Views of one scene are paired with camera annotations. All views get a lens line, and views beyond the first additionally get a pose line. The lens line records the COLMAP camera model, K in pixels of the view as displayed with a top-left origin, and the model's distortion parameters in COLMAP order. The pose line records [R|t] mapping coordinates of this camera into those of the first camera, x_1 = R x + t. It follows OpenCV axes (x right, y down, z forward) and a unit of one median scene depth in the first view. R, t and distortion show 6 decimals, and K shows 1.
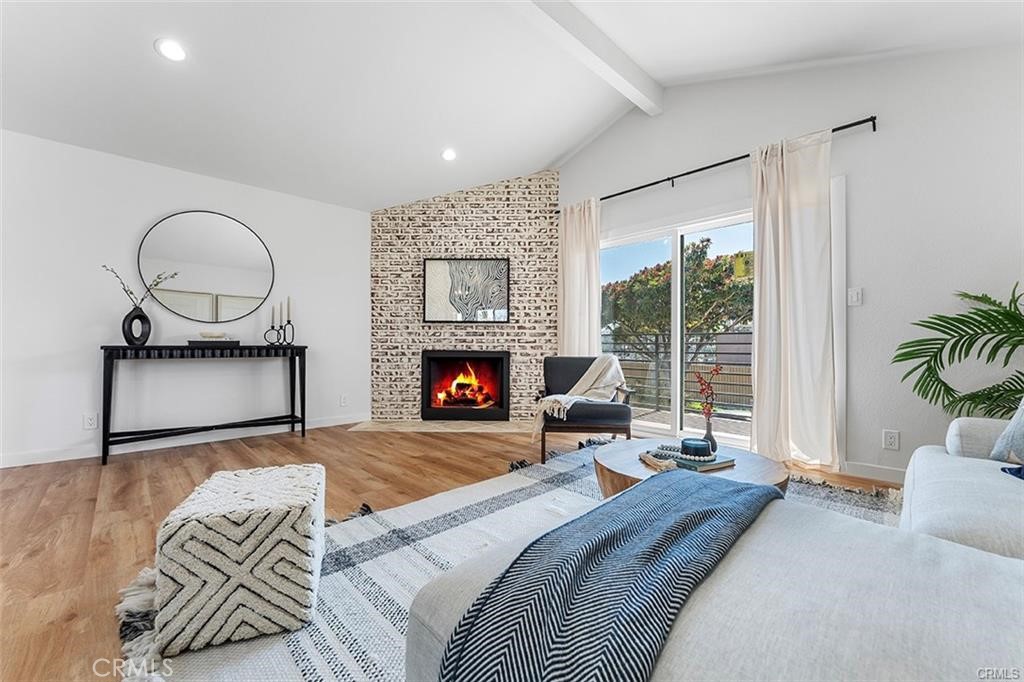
lens RADIAL K [[420.0, 0, 513.5], [0, 420.0, 345.1], [0, 0, 1]] dist [-0.008028, -0.000181]
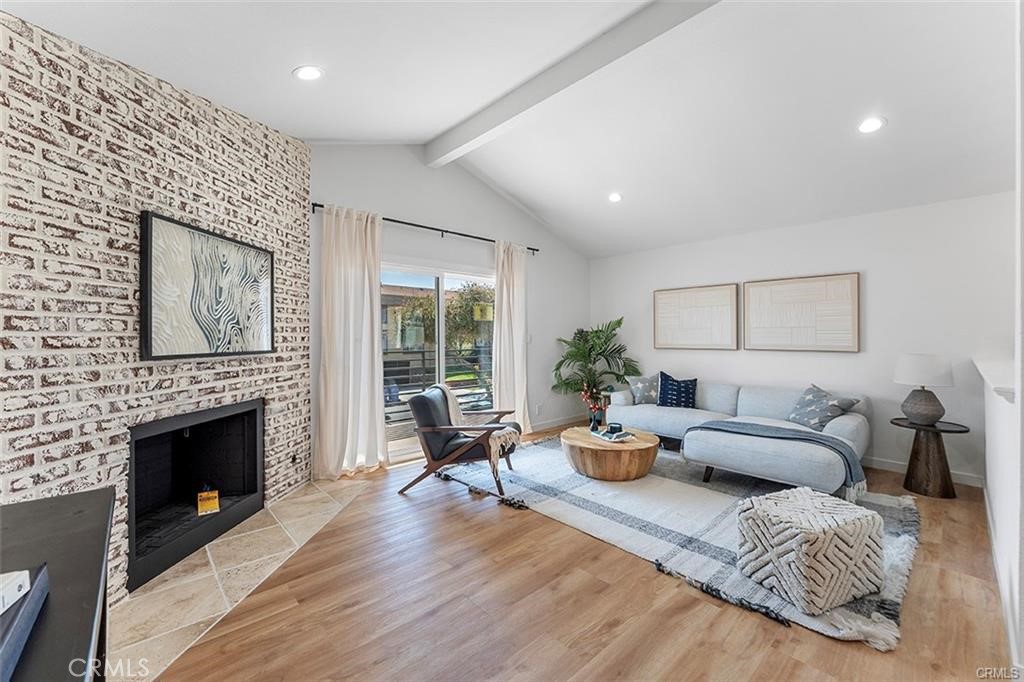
lens RADIAL K [[420.0, 0, 513.4], [0, 420.0, 333.2], [0, 0, 1]] dist [-0.008028, -0.000181]
pose [[-0.002812, 0.001098, 0.999995, -0.639850], [0.000352, 0.999999, -0.001097, -0.080786], [-0.999996, 0.000349, -0.002812, 0.627858]]
